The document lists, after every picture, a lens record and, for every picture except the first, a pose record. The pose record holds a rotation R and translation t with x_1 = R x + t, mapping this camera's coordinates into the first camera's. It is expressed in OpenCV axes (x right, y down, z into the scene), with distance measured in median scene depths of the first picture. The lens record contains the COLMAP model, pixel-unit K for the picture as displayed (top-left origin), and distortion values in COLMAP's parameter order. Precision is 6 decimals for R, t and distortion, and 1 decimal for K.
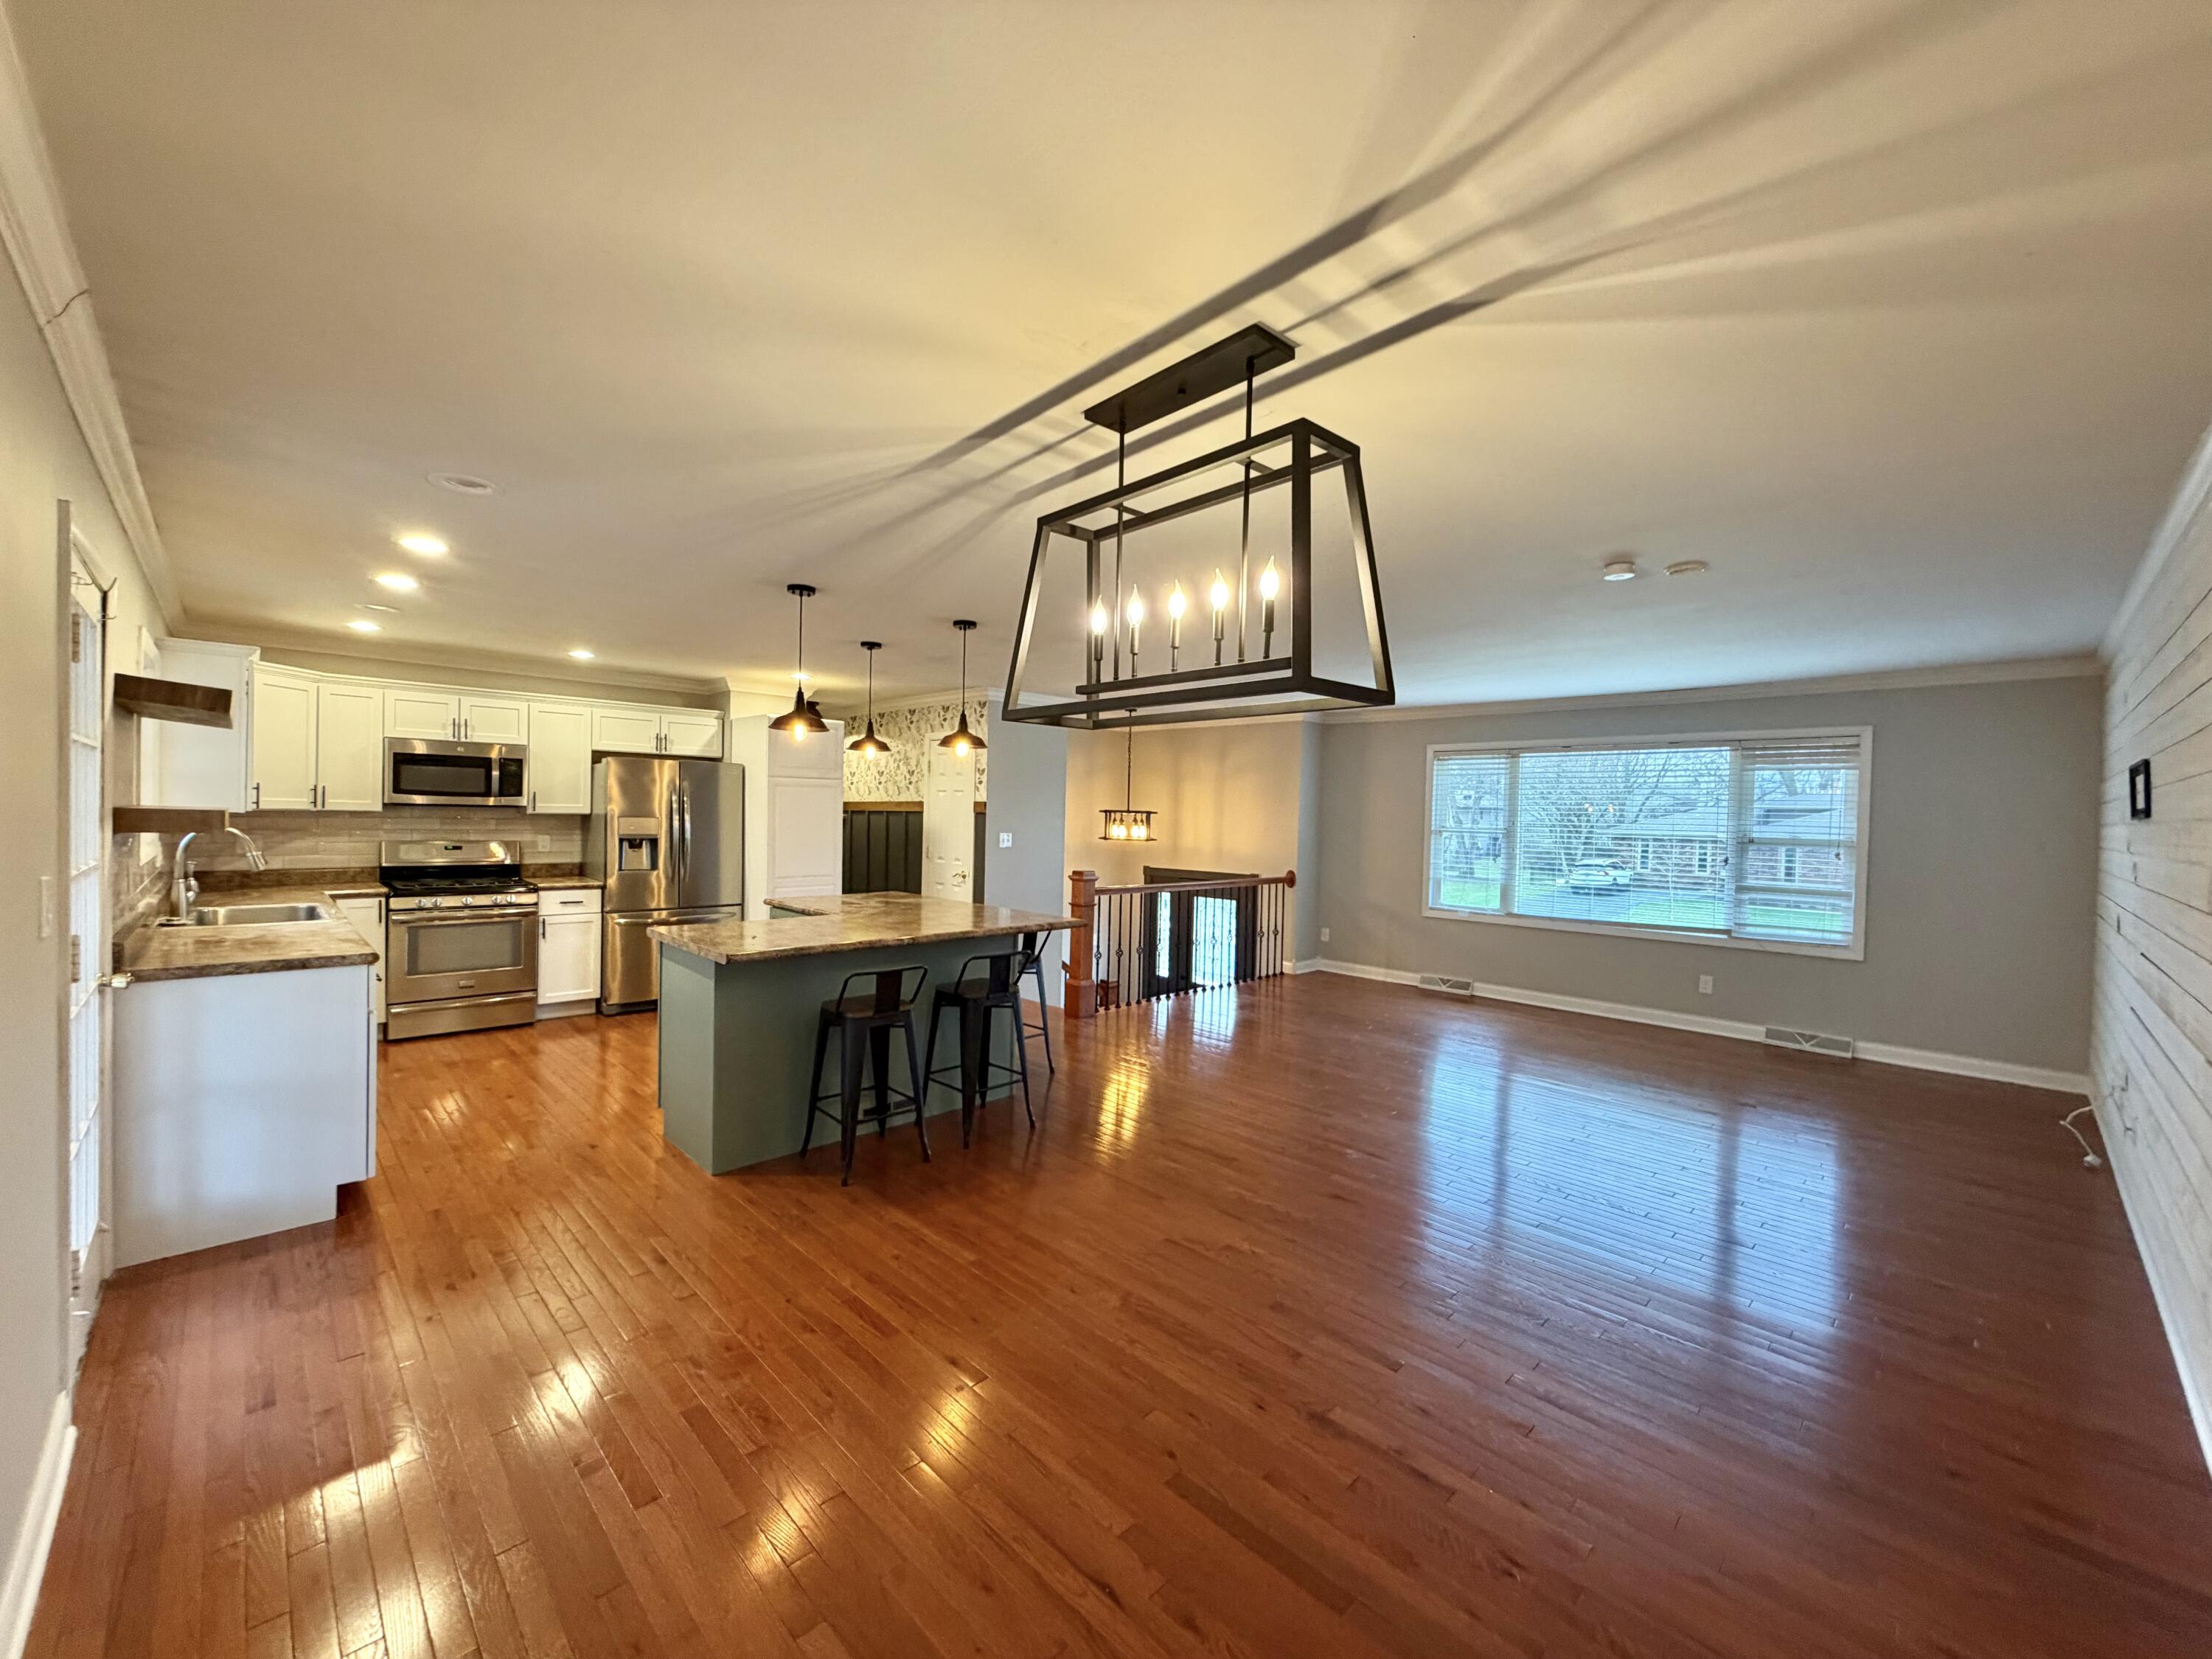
lens RADIAL K [[881.9, 0, 1106.0], [0, 881.9, 825.8], [0, 0, 1]] dist [-0.000138, 0.000487]
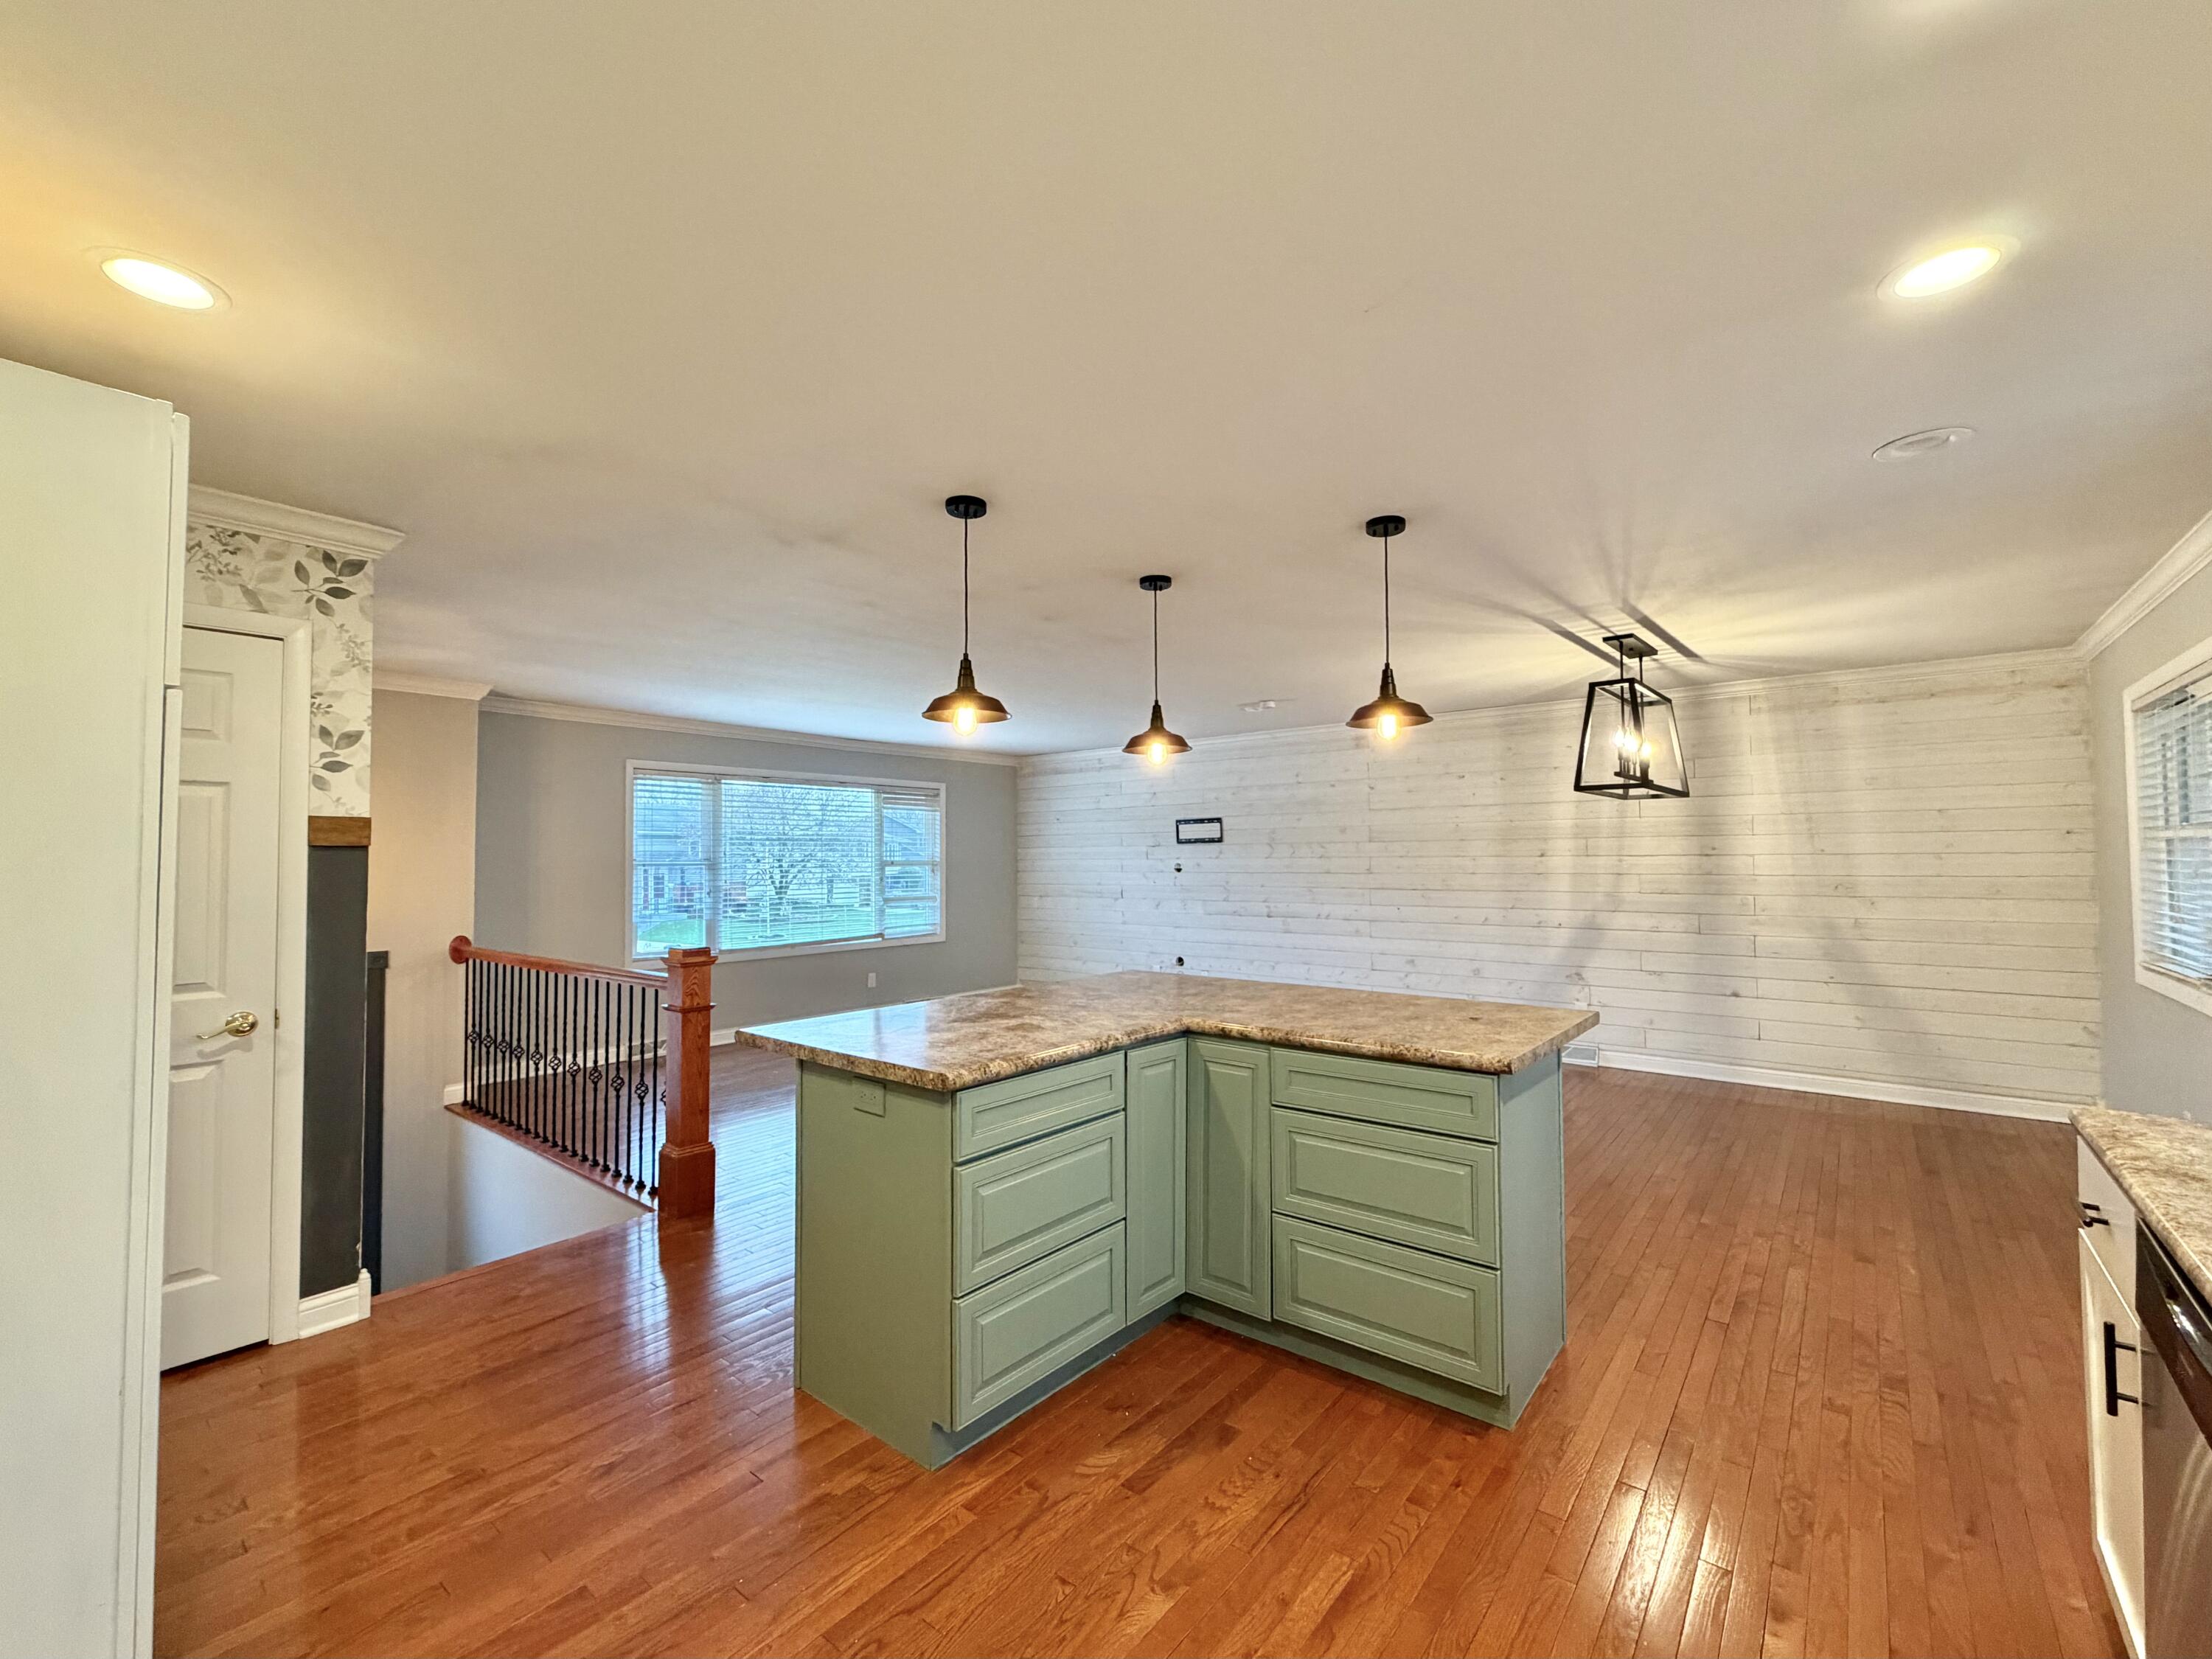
lens RADIAL K [[954.2, 0, 1107.7], [0, 954.2, 821.5], [0, 0, 1]] dist [0.001024, 0.000203]
pose [[-0.119821, 0.018277, 0.992627, -0.692824], [0.017077, 0.999721, -0.016346, -0.015325], [-0.992649, 0.014993, -0.120099, 0.832038]]
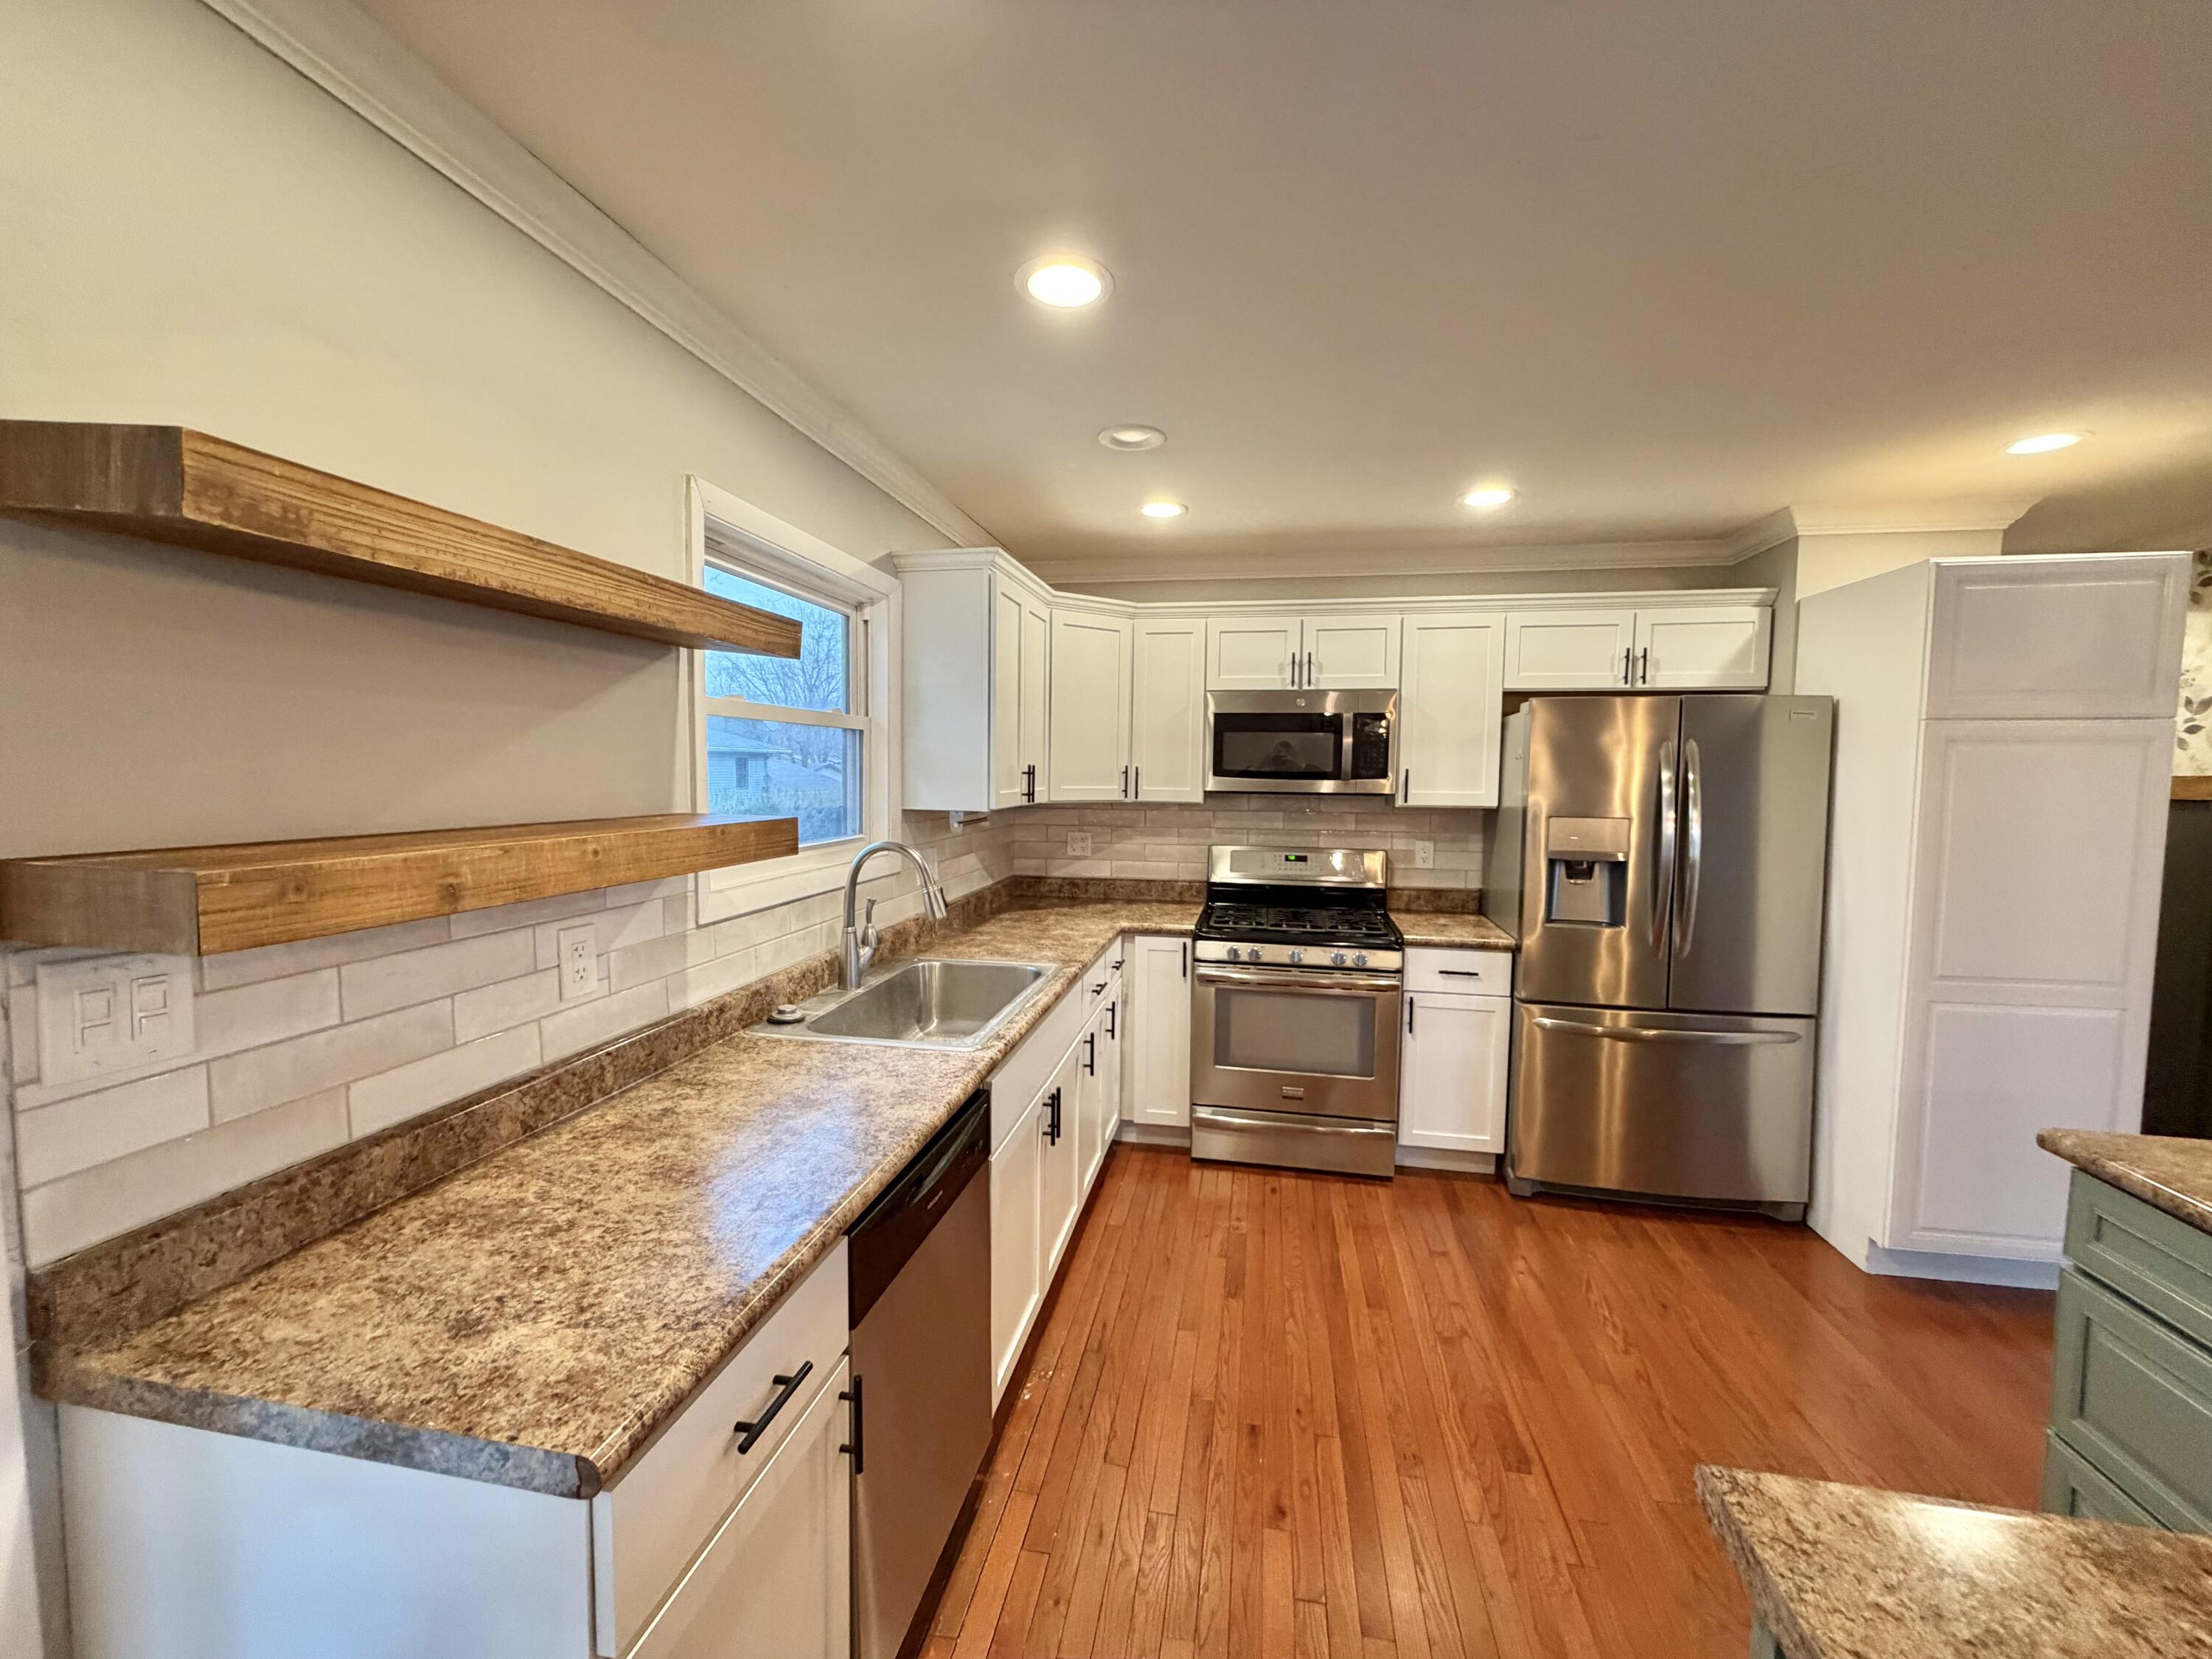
lens RADIAL K [[881.9, 0, 1106.8], [0, 881.9, 828.1], [0, 0, 1]] dist [-0.000138, 0.000487]
pose [[0.574733, 0.040038, -0.817361, -0.282635], [-0.010130, 0.999074, 0.041816, -0.022106], [0.818279, -0.015753, 0.574606, 0.498758]]
